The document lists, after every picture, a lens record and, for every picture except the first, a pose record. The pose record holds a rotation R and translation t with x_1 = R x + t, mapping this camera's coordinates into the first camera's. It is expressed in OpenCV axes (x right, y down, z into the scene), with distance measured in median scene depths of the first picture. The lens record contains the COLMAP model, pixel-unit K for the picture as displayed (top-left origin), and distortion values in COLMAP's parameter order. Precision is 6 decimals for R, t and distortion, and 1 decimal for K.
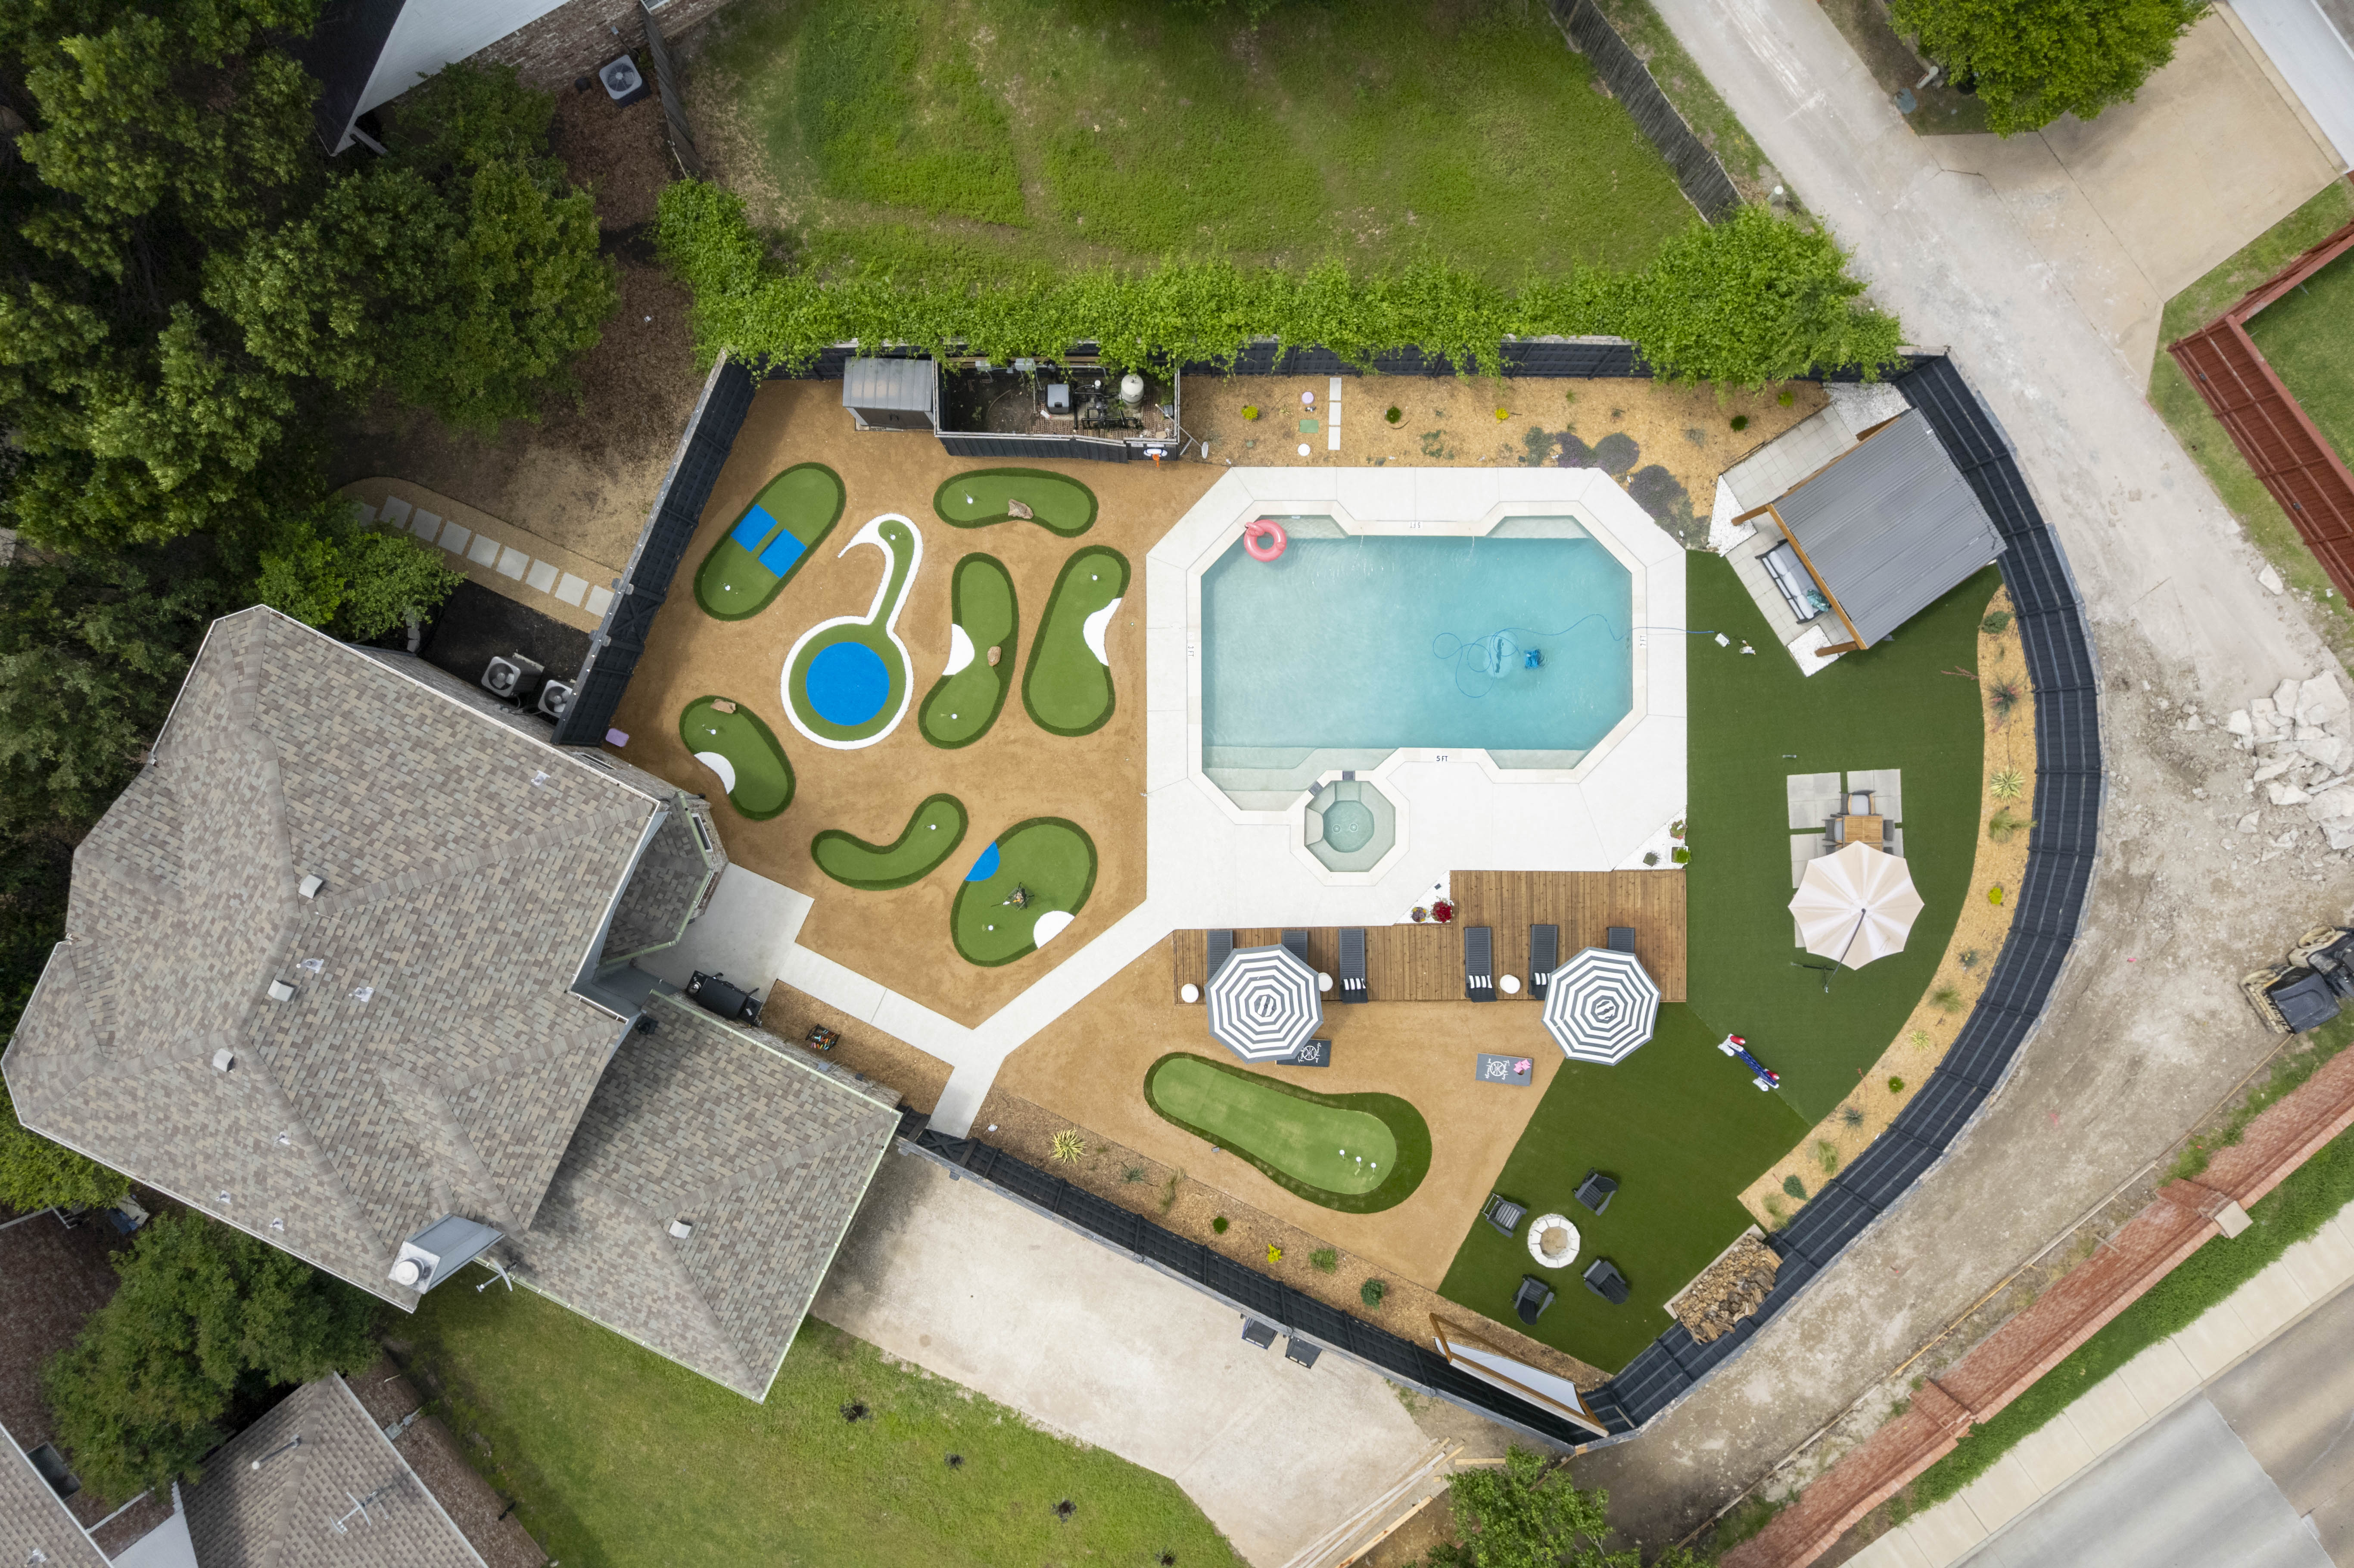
lens RADIAL K [[1503.1, 0, 1177.0], [0, 1503.1, 784.0], [0, 0, 1]] dist [-0.056794, 0.041866]
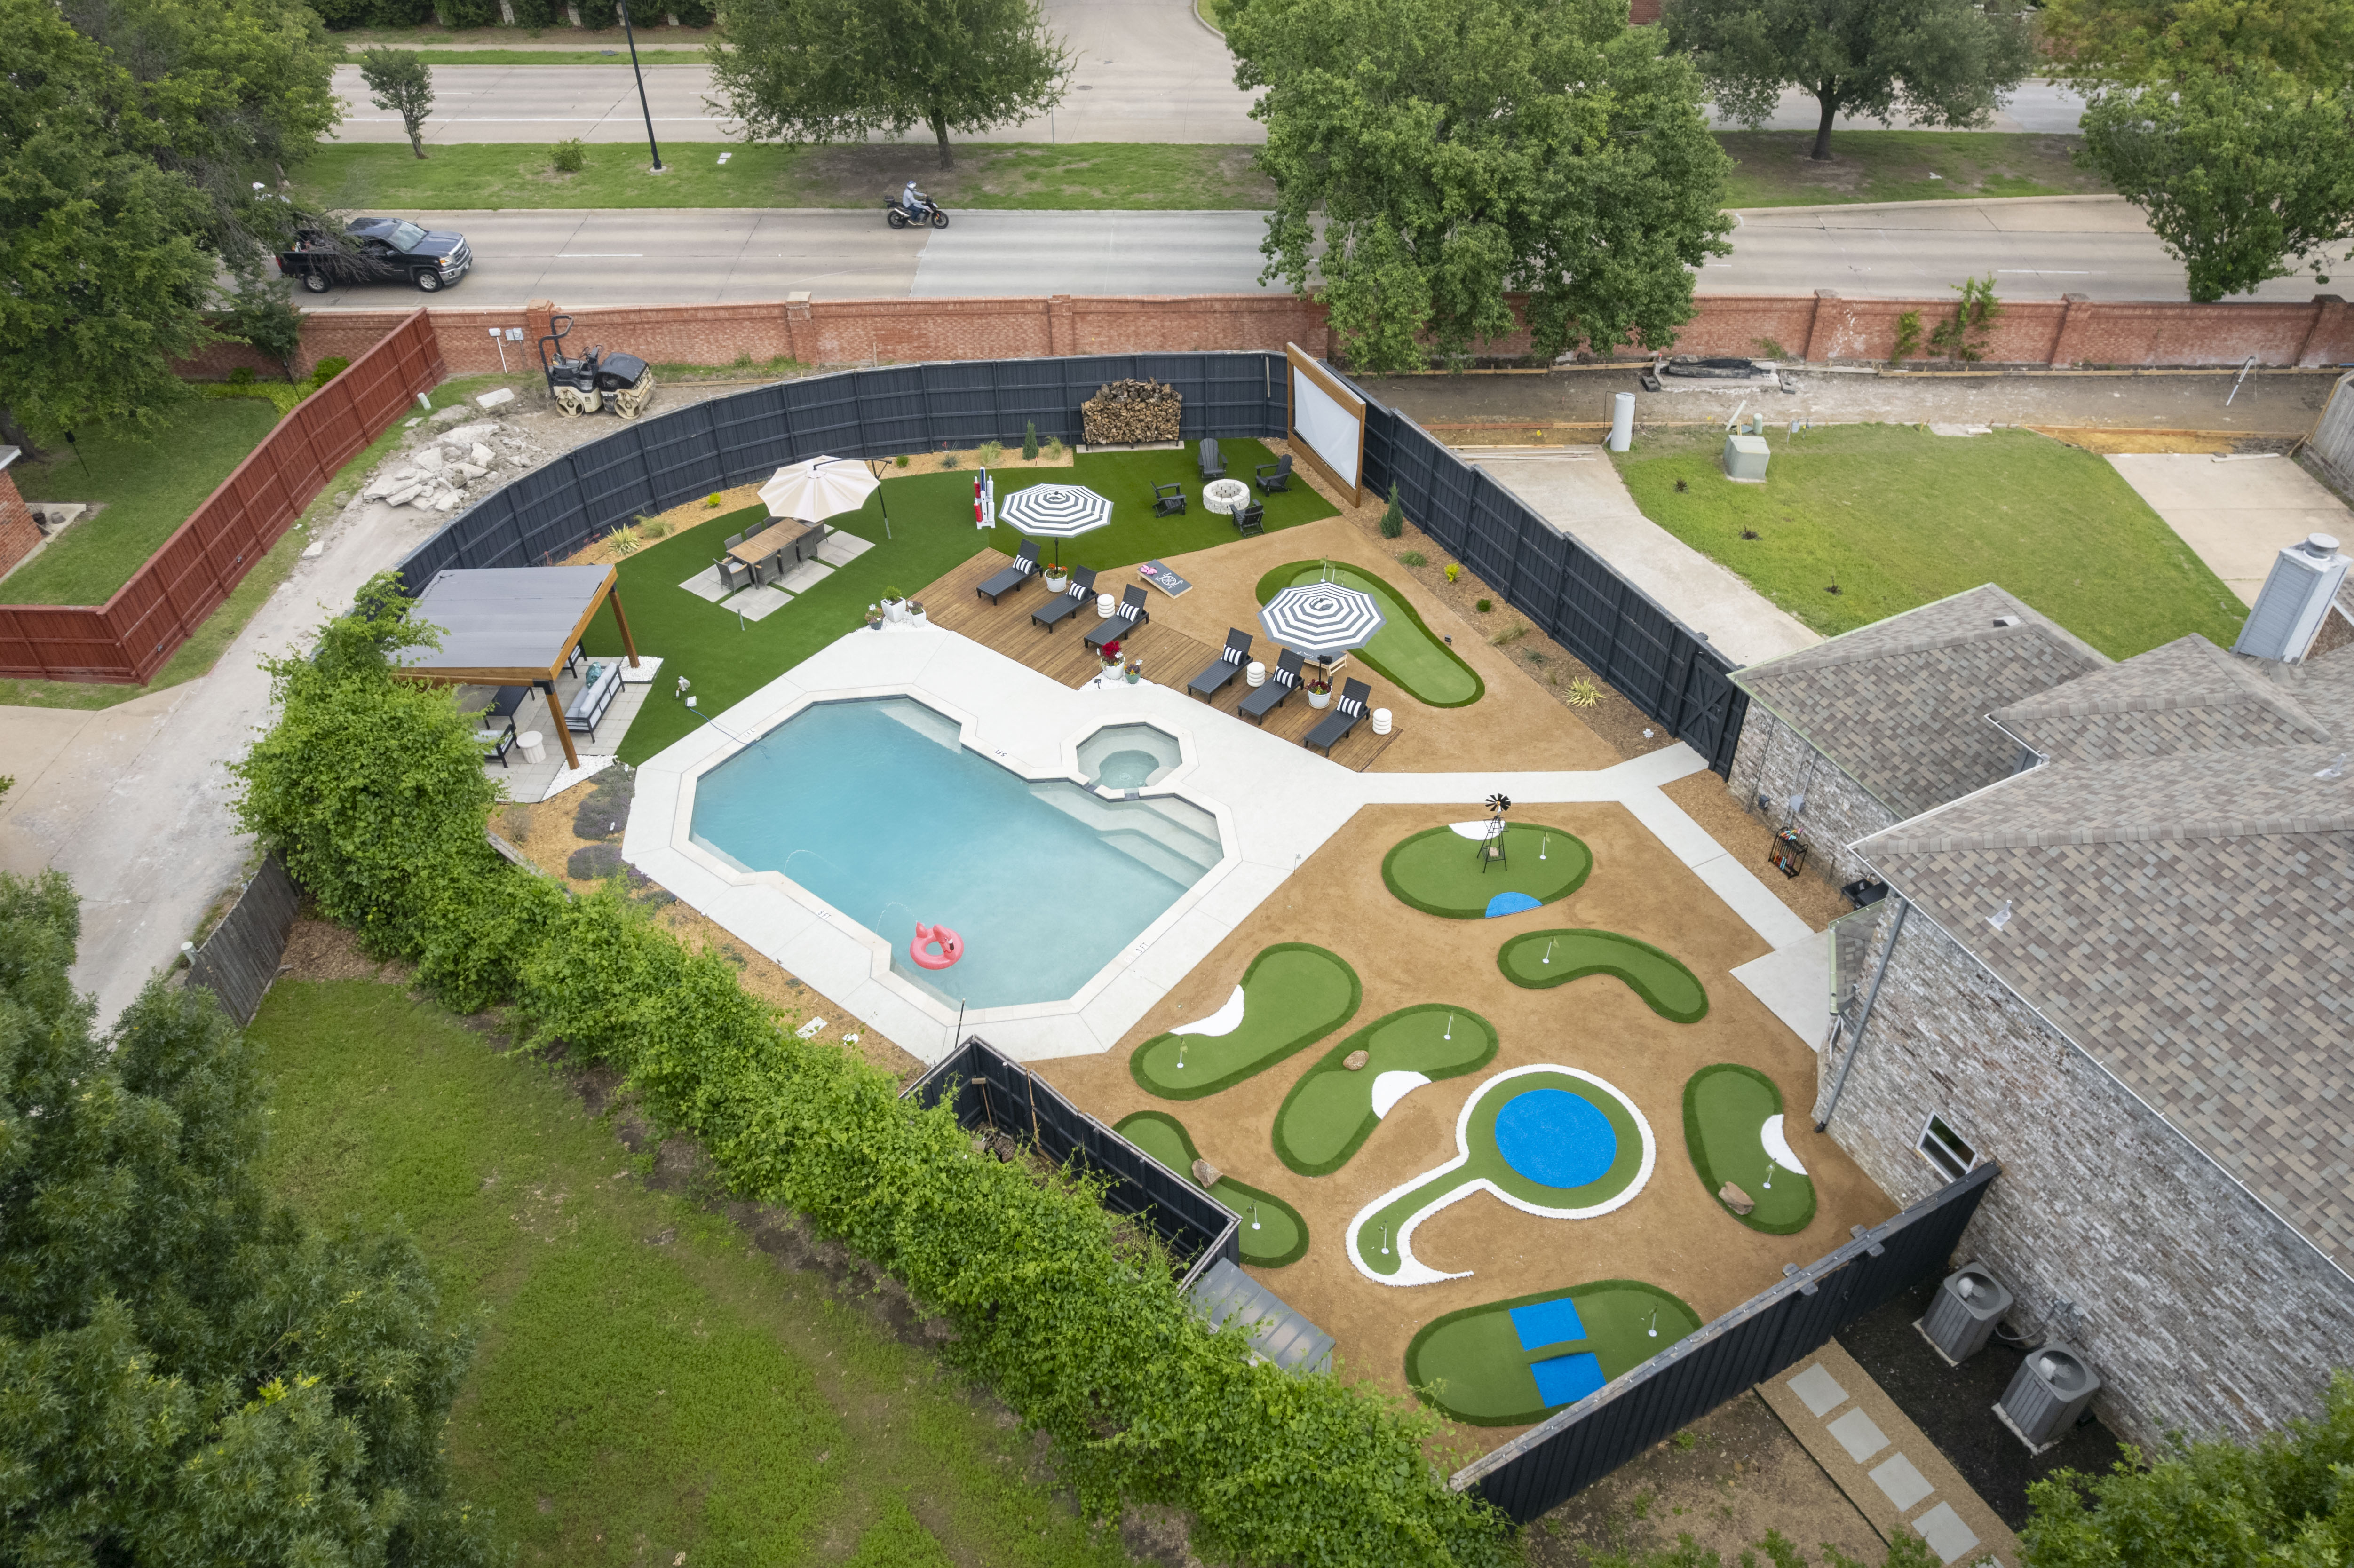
lens RADIAL K [[1650.5, 0, 1212.1], [0, 1650.5, 724.7], [0, 0, 1]] dist [-0.064221, 0.046244]
pose [[-0.794089, -0.373405, 0.479574, -0.385585], [0.607667, -0.504301, 0.613531, -0.531217], [0.012754, 0.778620, 0.627366, 0.372879]]
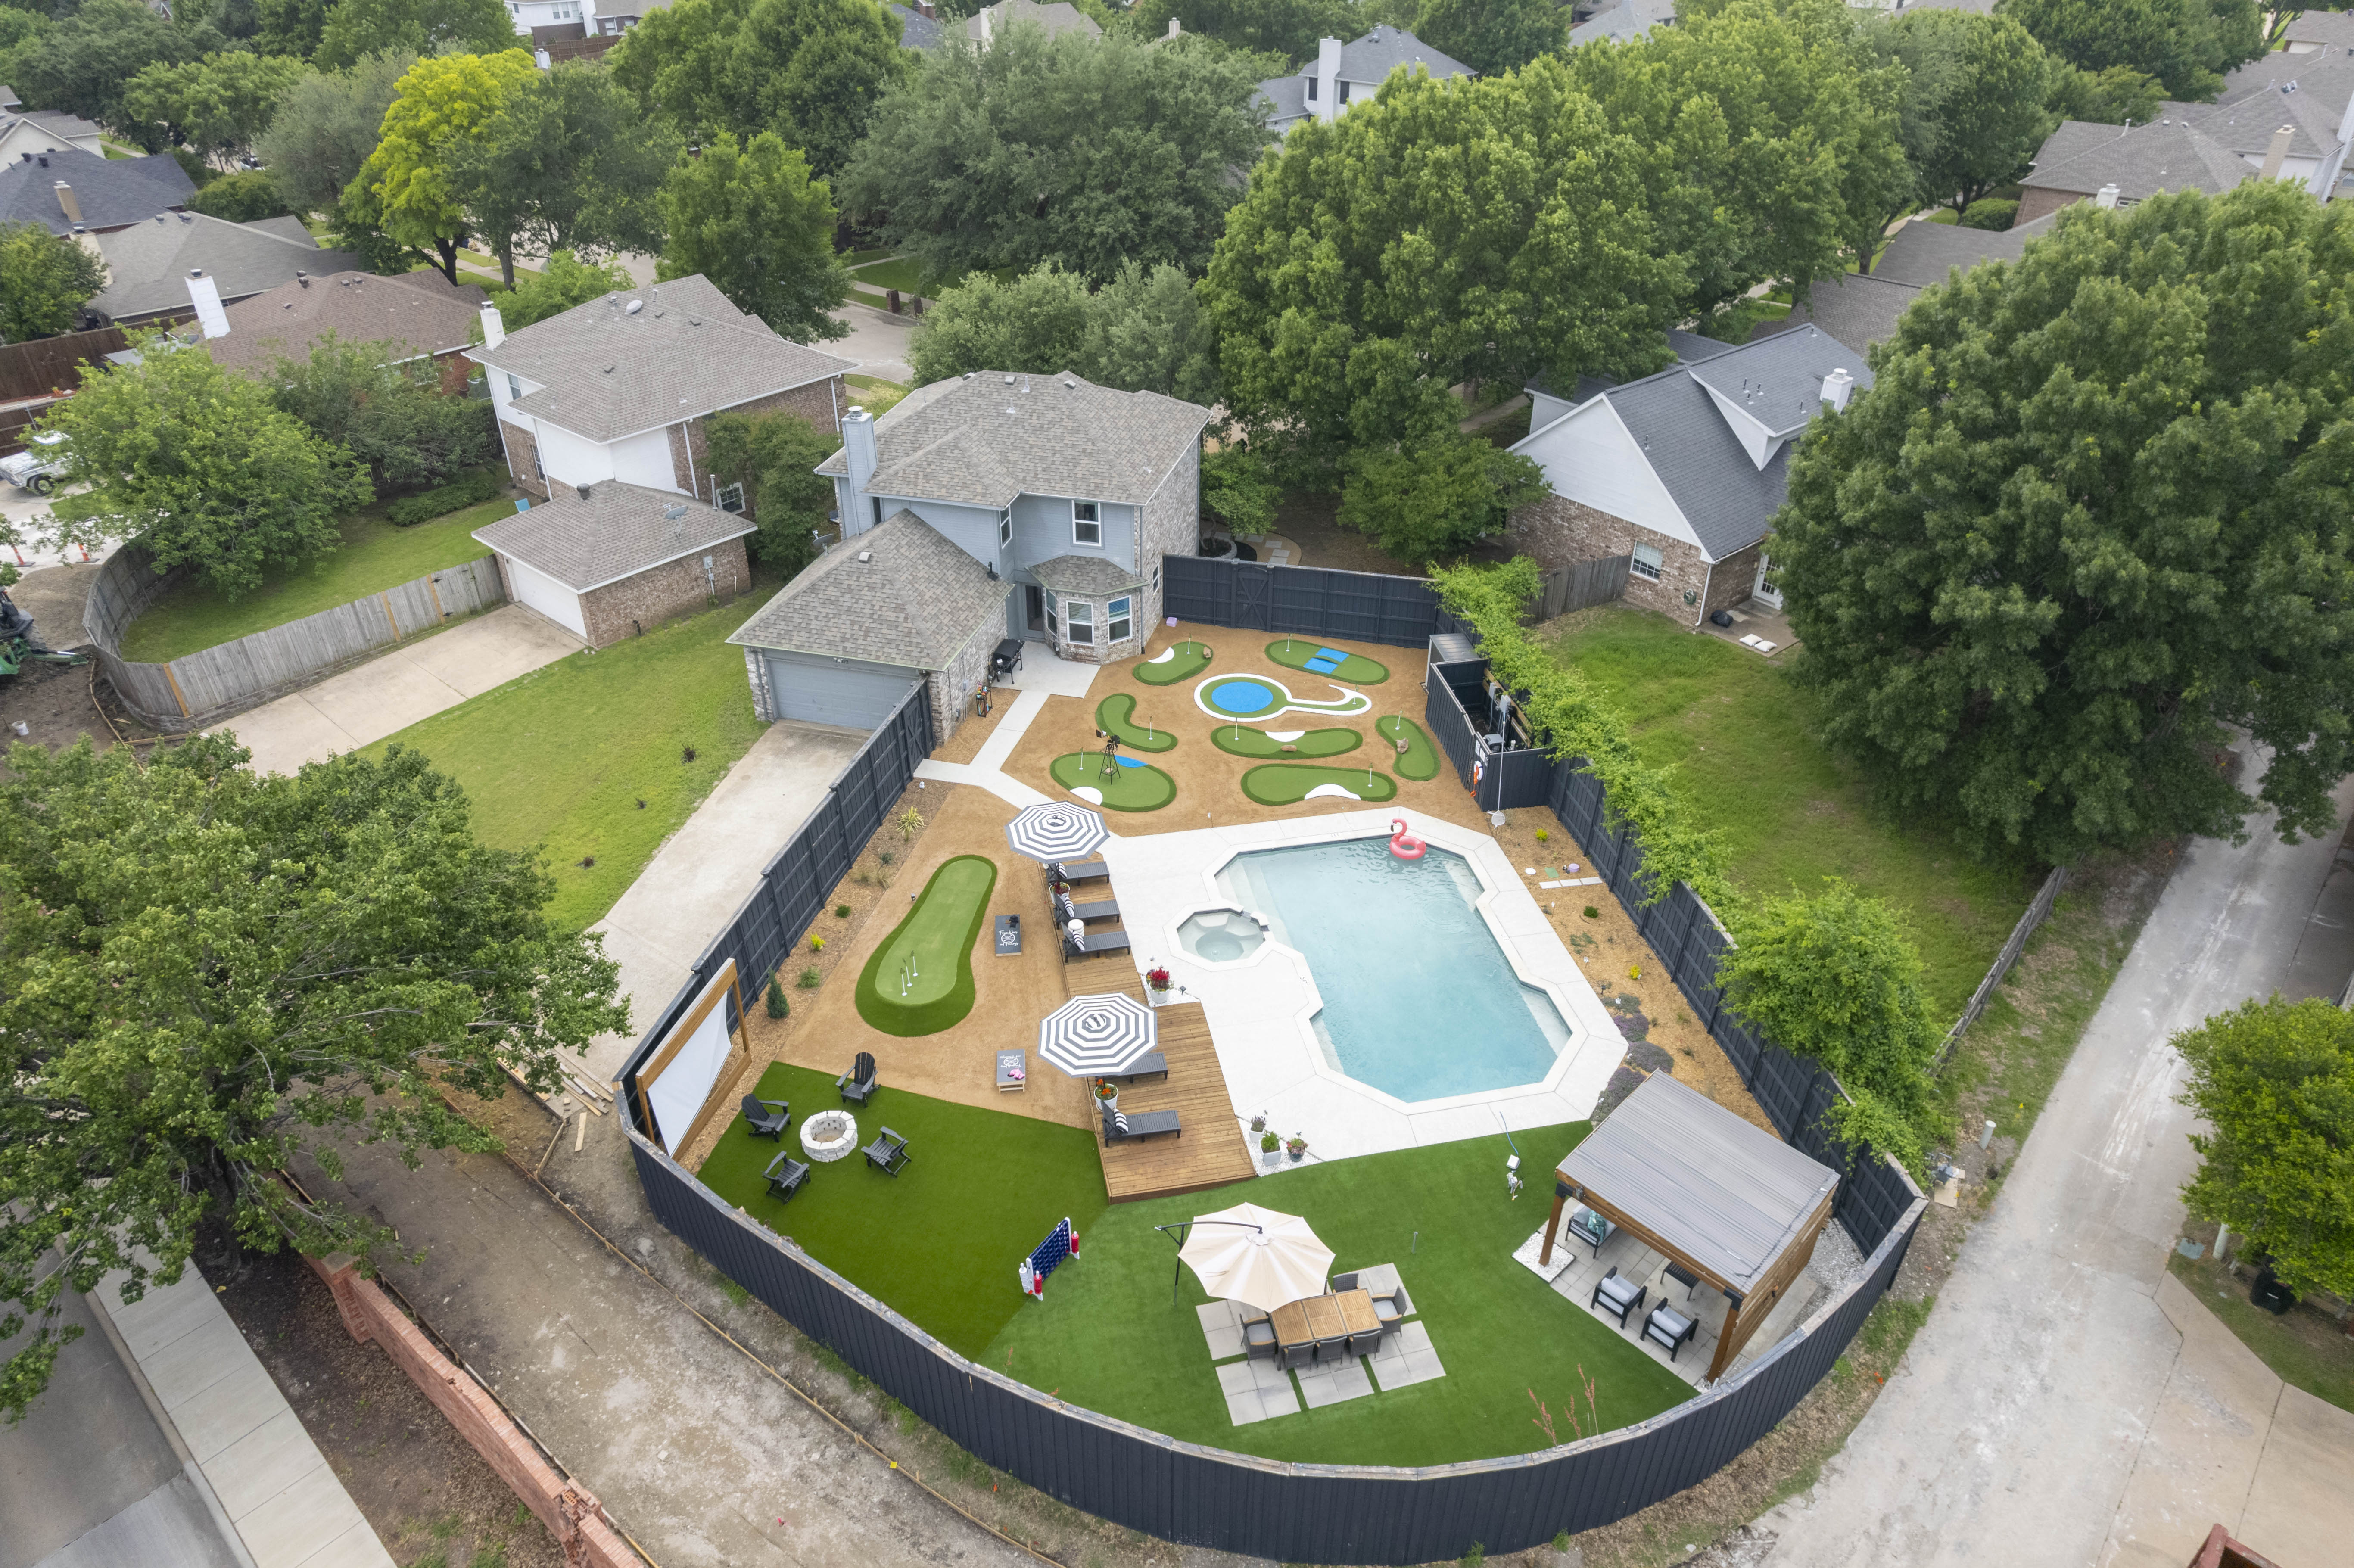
lens RADIAL K [[1501.7, 0, 1180.0], [0, 1501.7, 789.0], [0, 0, 1]] dist [-0.072789, 0.065221]
pose [[0.198156, 0.537591, -0.819591, 0.938765], [-0.980084, 0.097566, -0.172963, 0.234248], [-0.013019, 0.837542, 0.546218, 0.319763]]
